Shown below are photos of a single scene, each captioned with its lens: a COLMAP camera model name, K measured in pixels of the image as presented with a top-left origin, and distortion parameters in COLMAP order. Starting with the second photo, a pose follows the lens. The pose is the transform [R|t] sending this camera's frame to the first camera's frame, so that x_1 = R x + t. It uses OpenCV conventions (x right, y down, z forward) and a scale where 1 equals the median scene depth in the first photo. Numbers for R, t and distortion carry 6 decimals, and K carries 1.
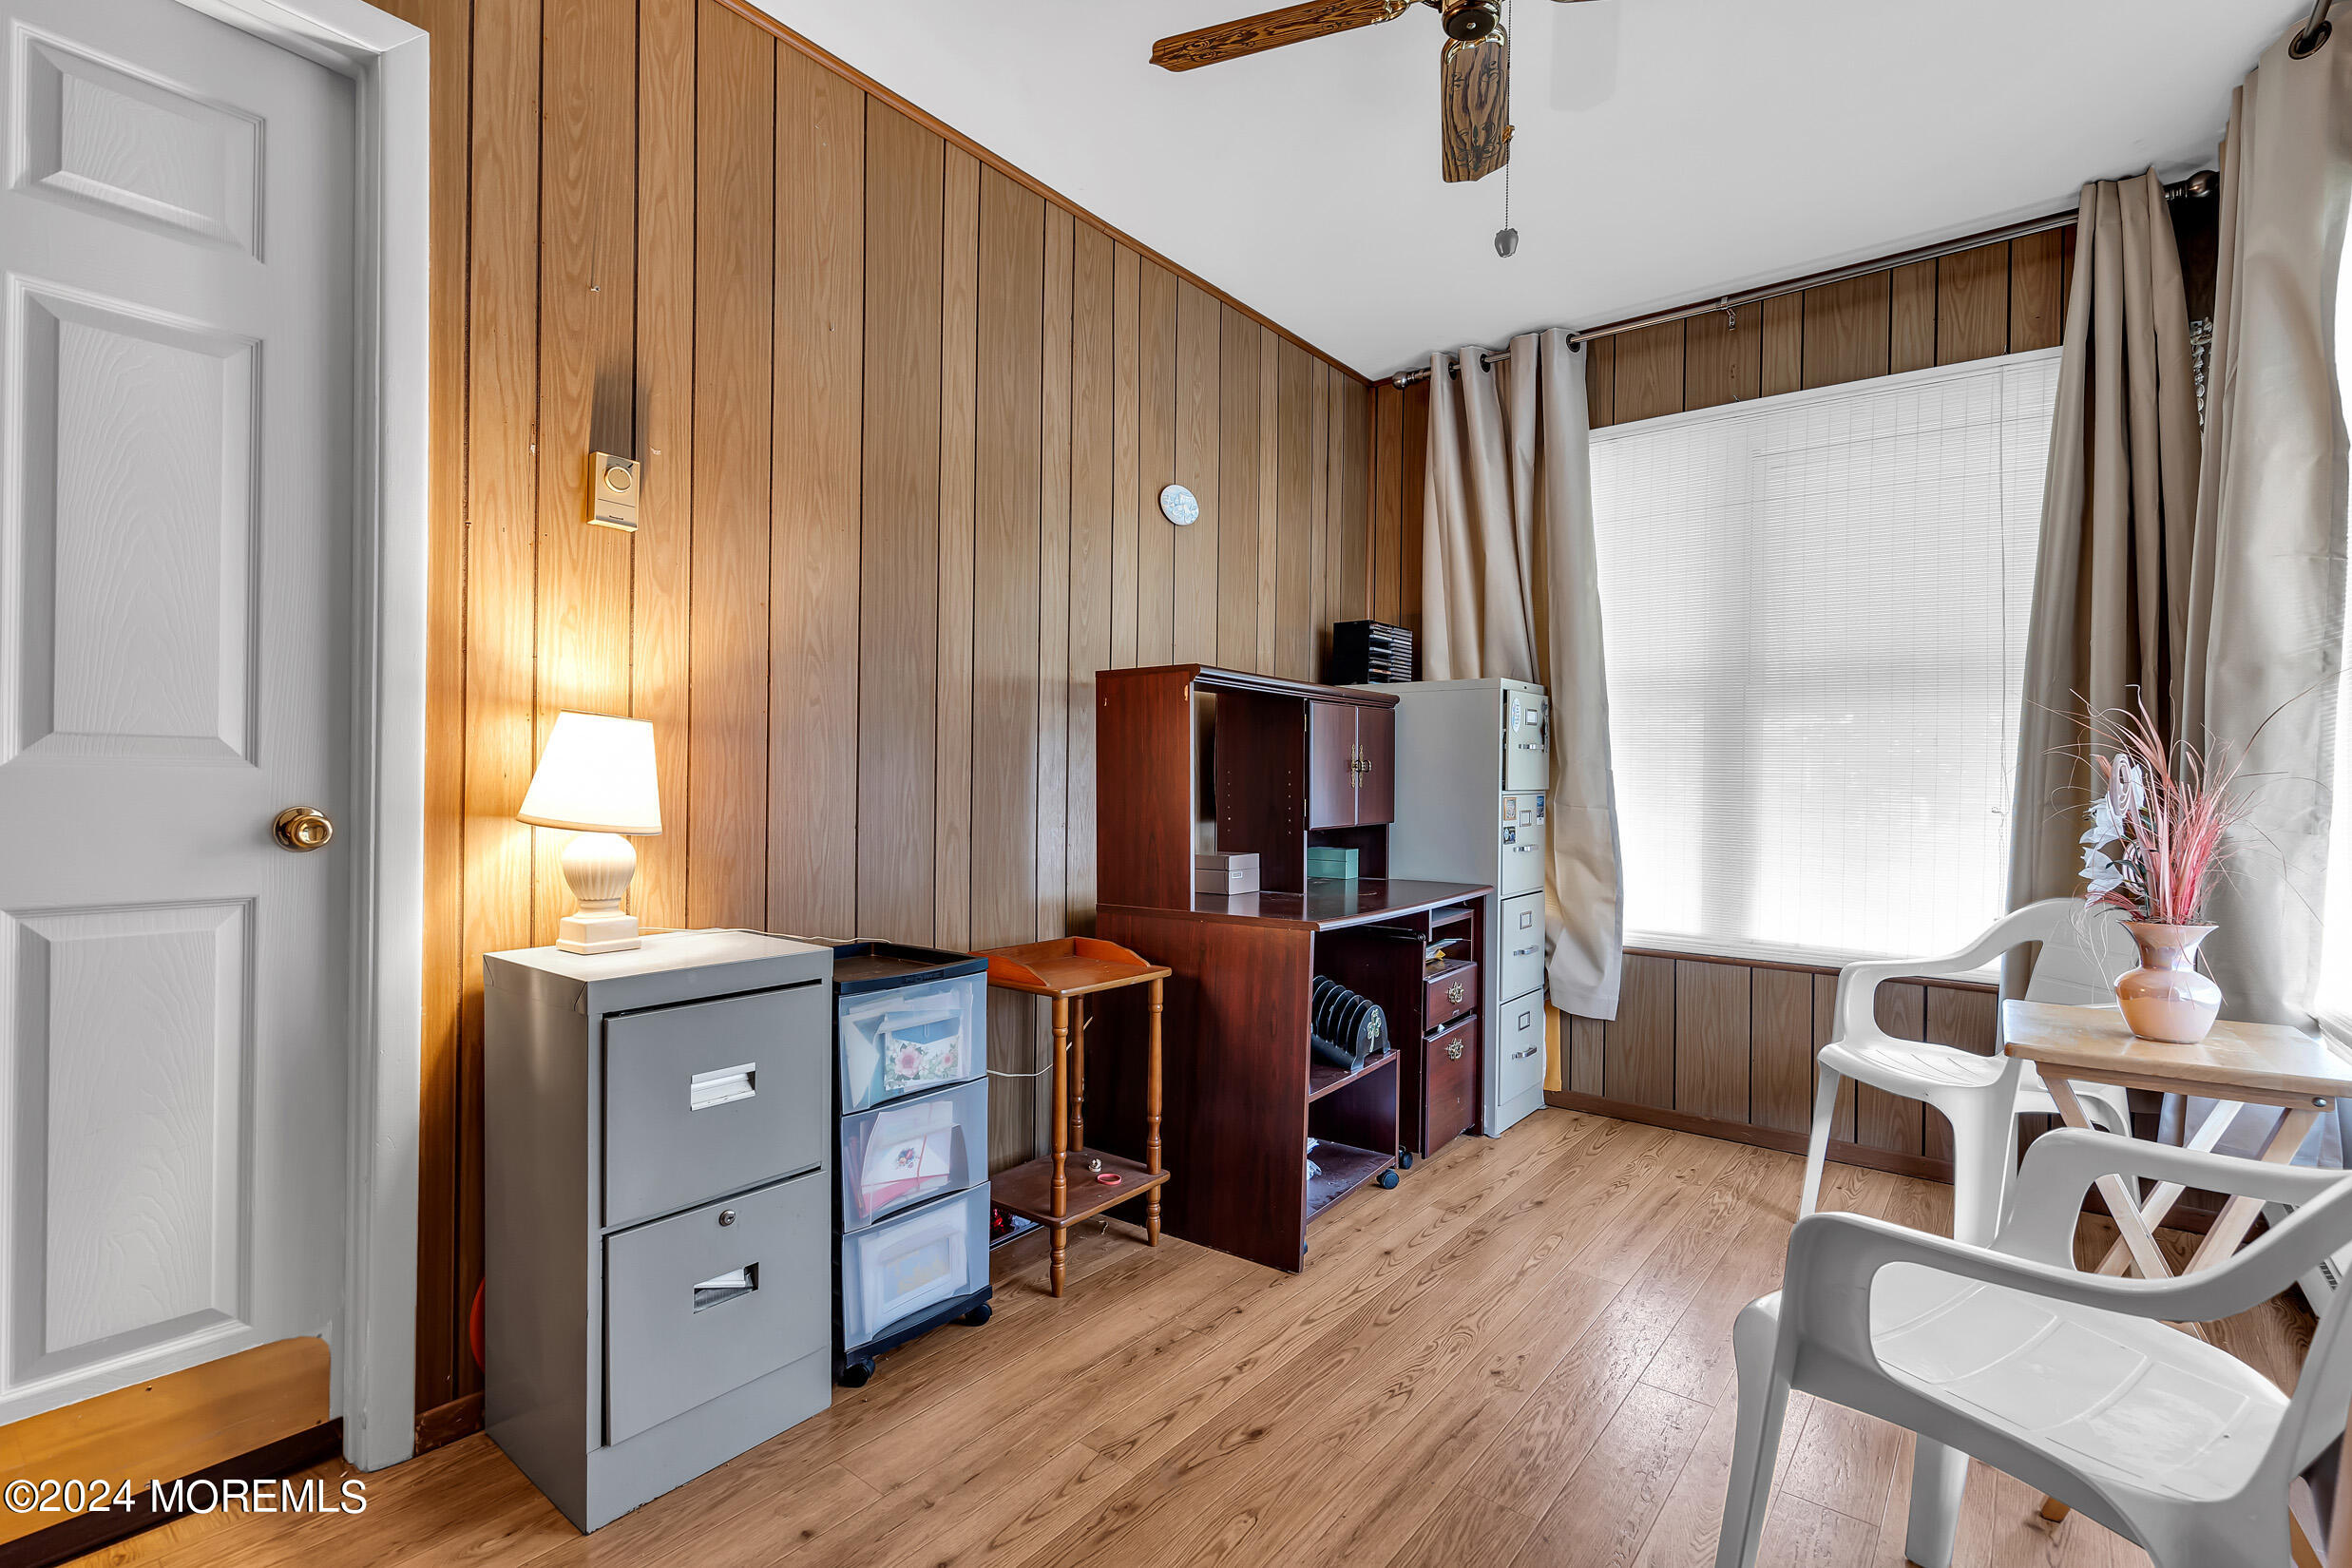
lens RADIAL K [[1104.5, 0, 1168.3], [0, 1104.5, 801.7], [0, 0, 1]] dist [-0.002845, -0.000419]
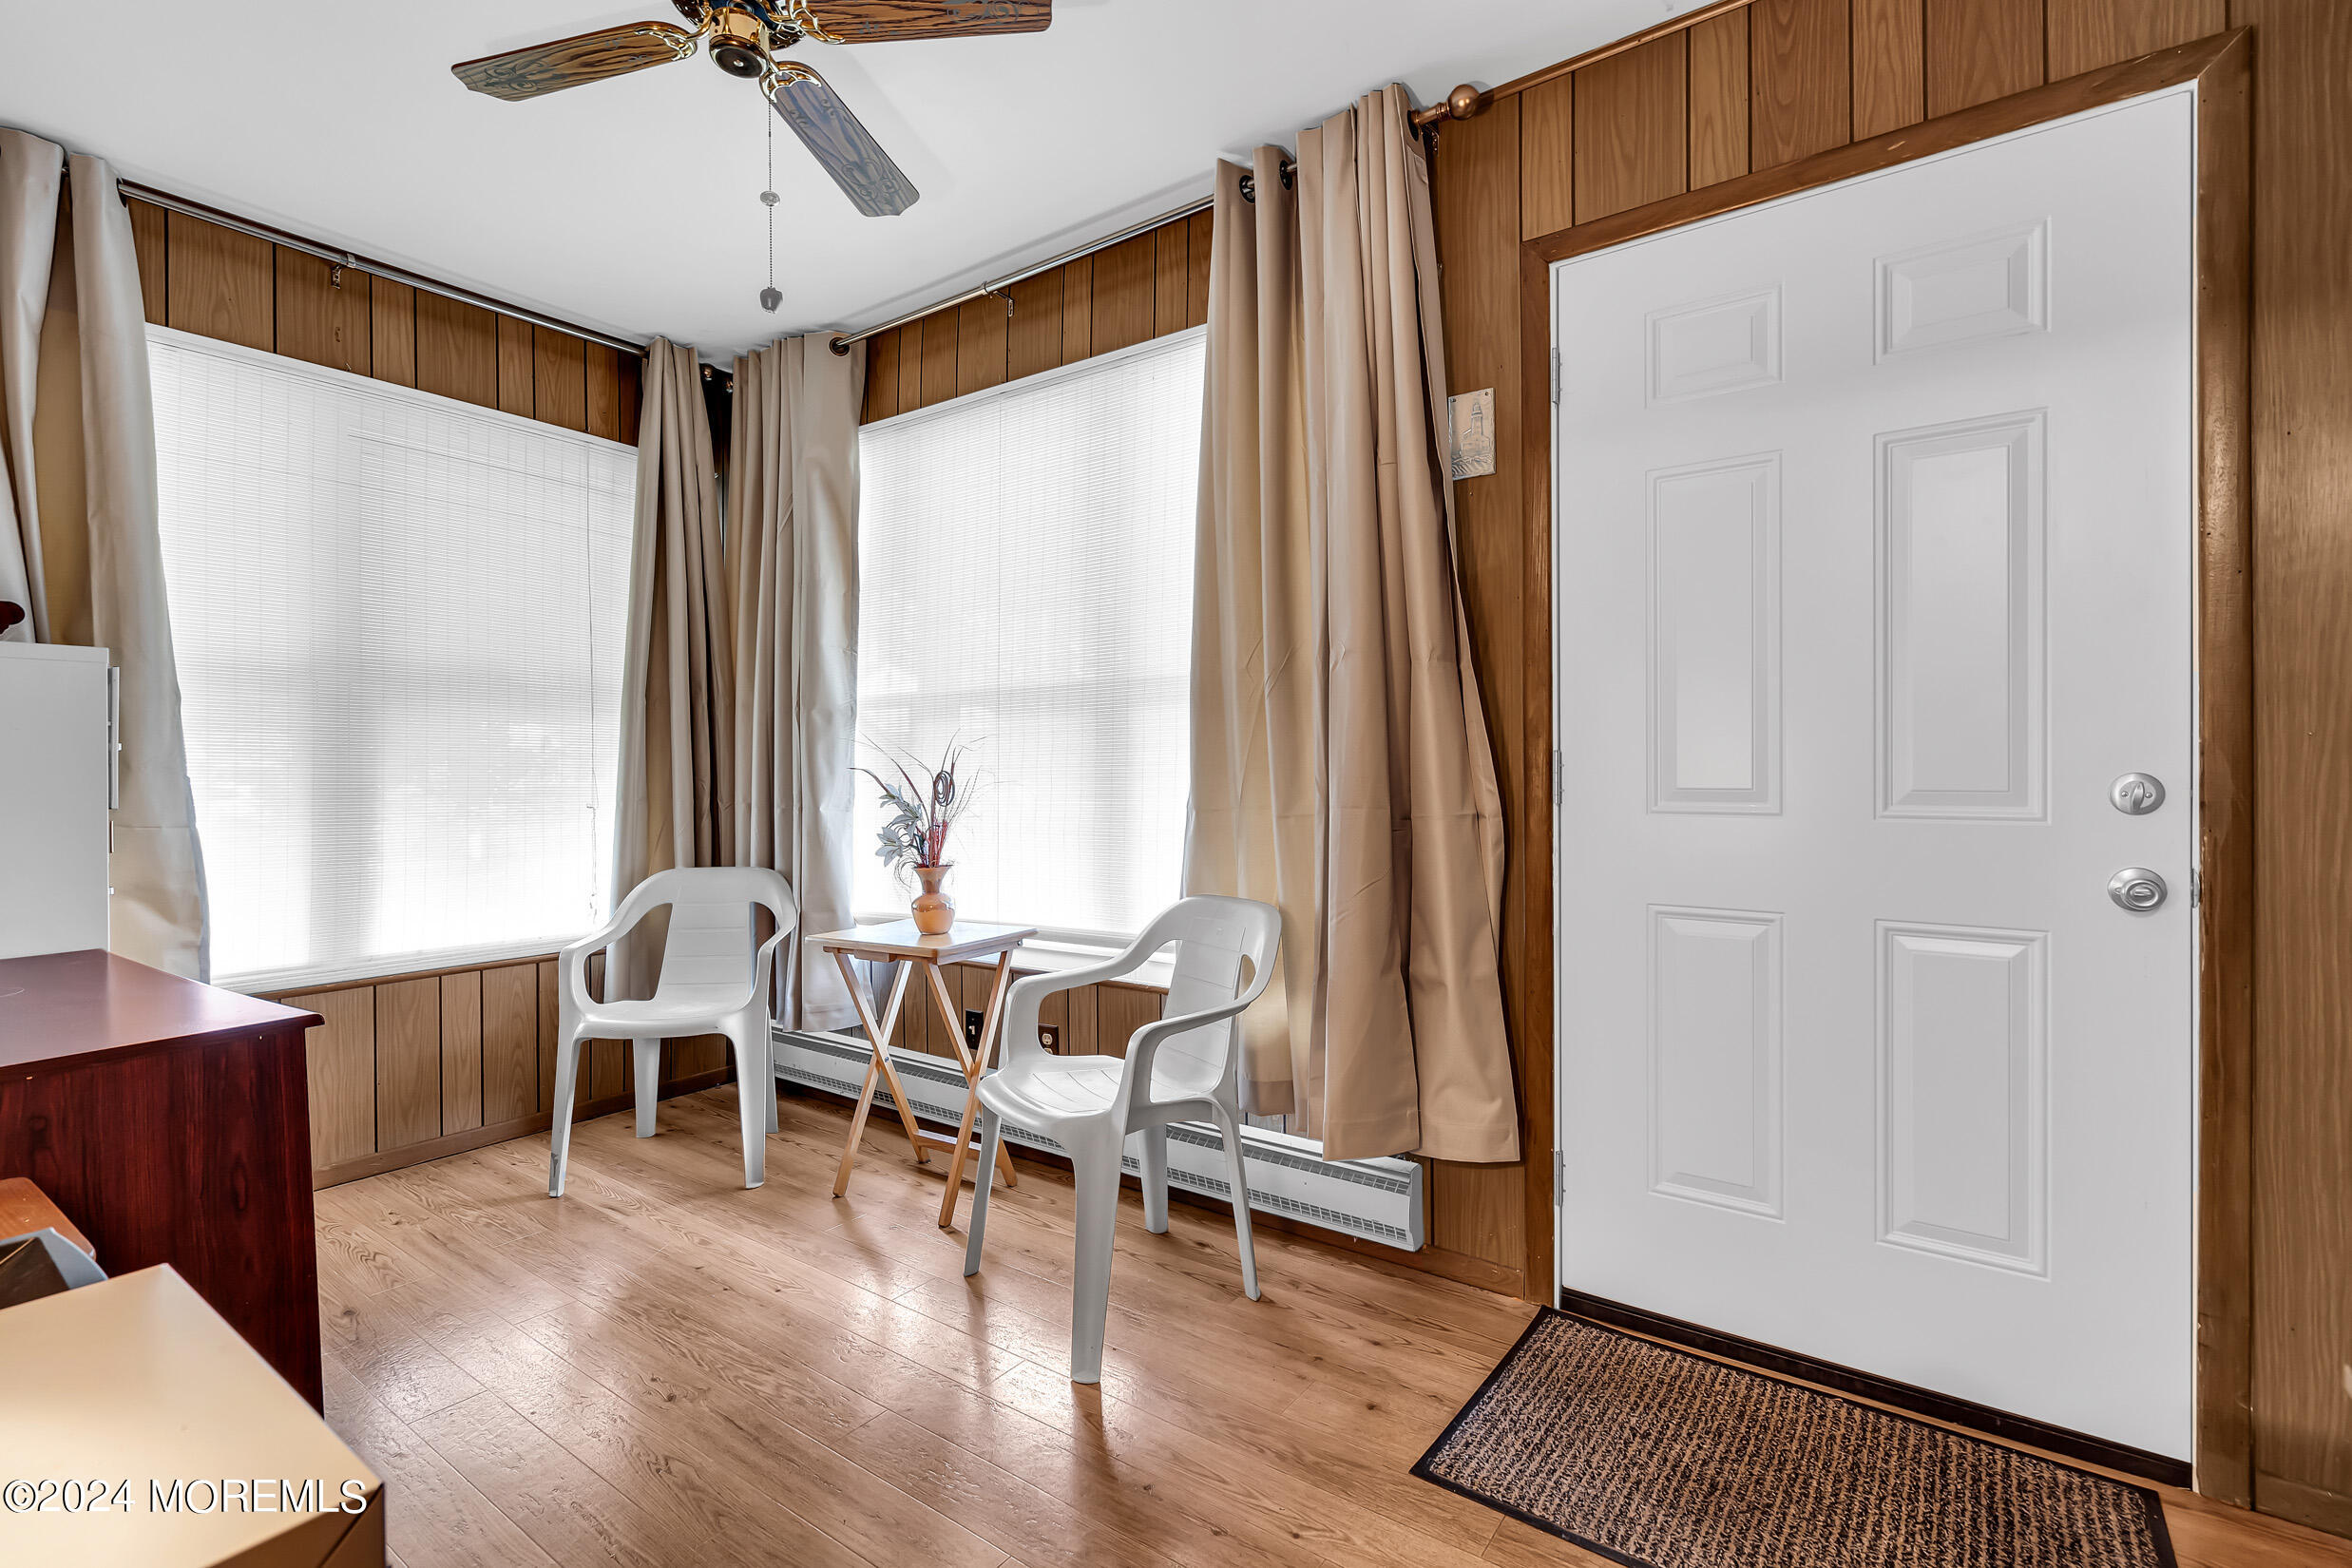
lens RADIAL K [[1104.5, 0, 1168.3], [0, 1104.5, 801.7], [0, 0, 1]] dist [-0.002845, -0.000419]
pose [[-0.079019, -0.042529, 0.995965, -0.472086], [0.023697, 0.998727, 0.044527, -0.033325], [-0.996591, 0.027120, -0.077911, 0.417228]]
